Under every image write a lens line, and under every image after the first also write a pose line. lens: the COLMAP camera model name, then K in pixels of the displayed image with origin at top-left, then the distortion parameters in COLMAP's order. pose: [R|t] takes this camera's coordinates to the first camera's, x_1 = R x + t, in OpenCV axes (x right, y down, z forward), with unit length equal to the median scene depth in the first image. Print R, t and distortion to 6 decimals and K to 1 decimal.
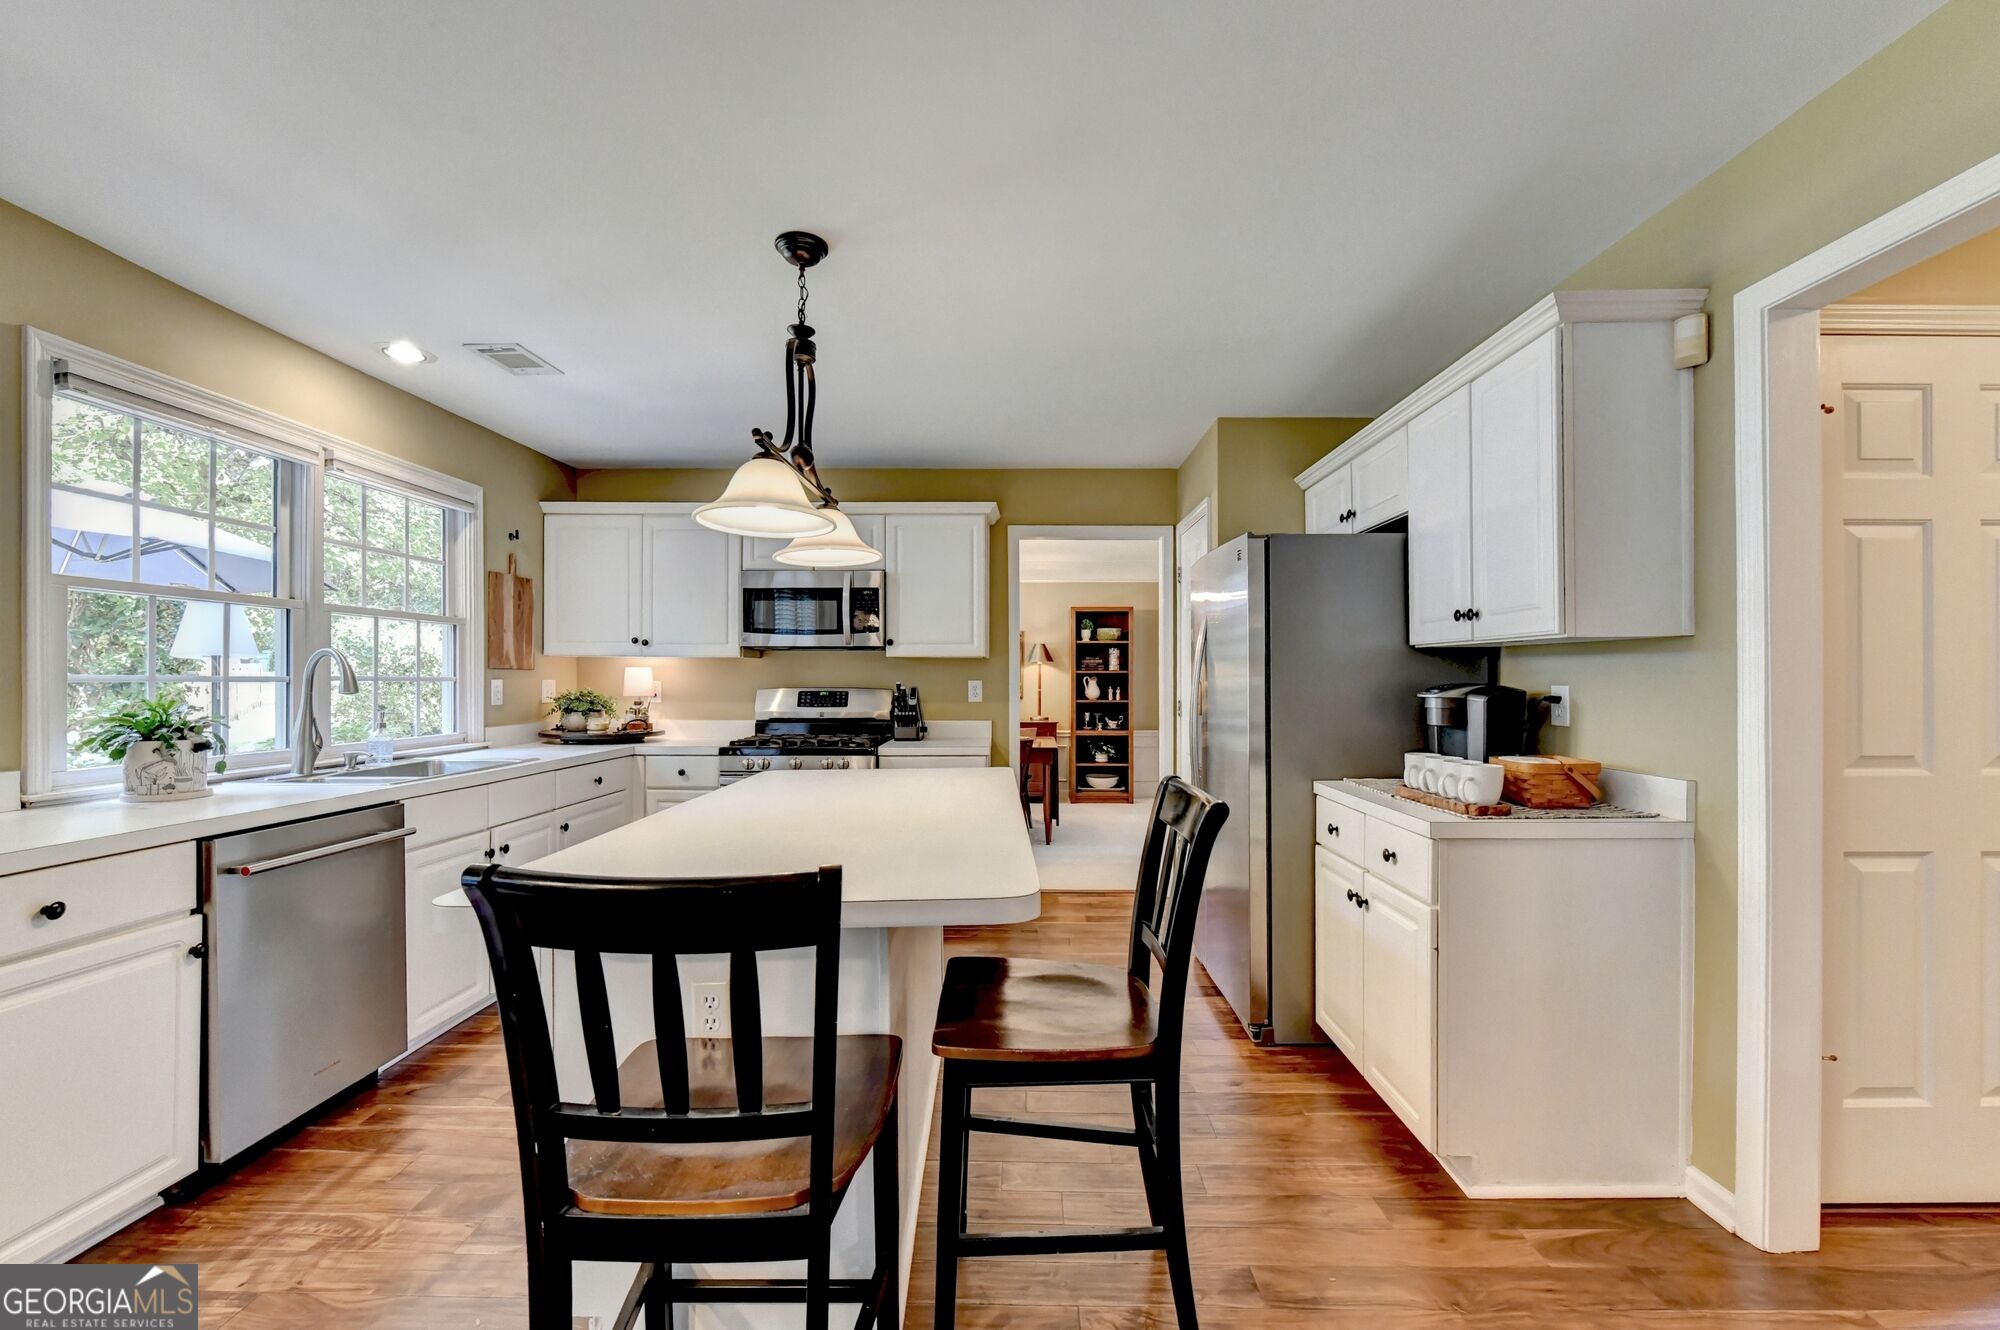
lens RADIAL K [[815.8, 0, 1017.5], [0, 815.8, 677.7], [0, 0, 1]] dist [-0.002631, -0.000585]
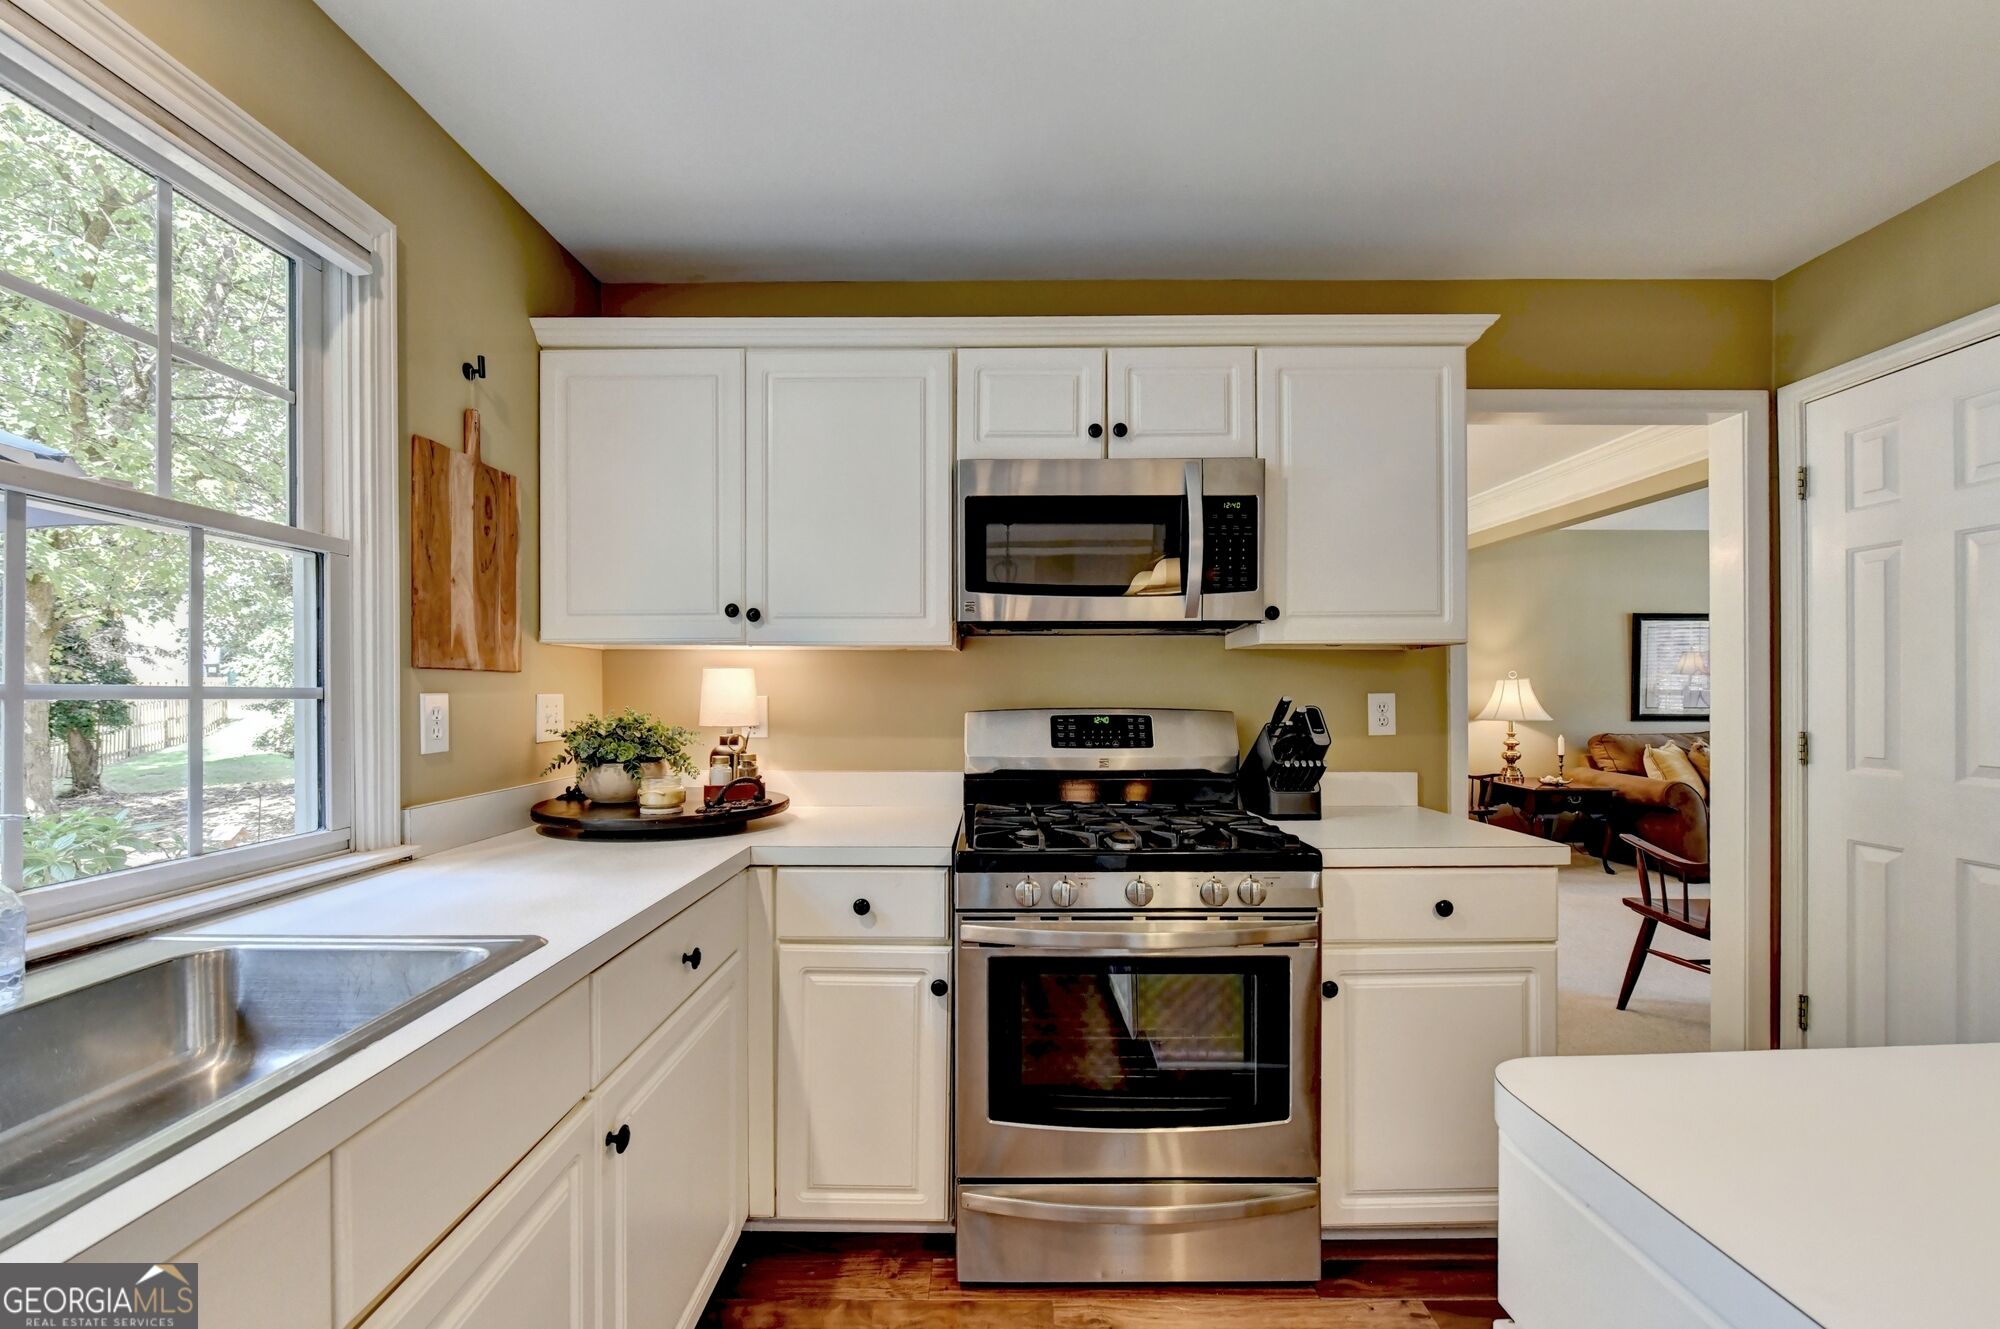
lens RADIAL K [[826.3, 0, 998.8], [0, 826.3, 693.3], [0, 0, 1]] dist [-0.005441, -0.000316]
pose [[0.999990, -0.001592, -0.004196, -0.316709], [0.001610, 0.999989, 0.004432, 0.000751], [0.004189, -0.004439, 0.999981, 0.528296]]
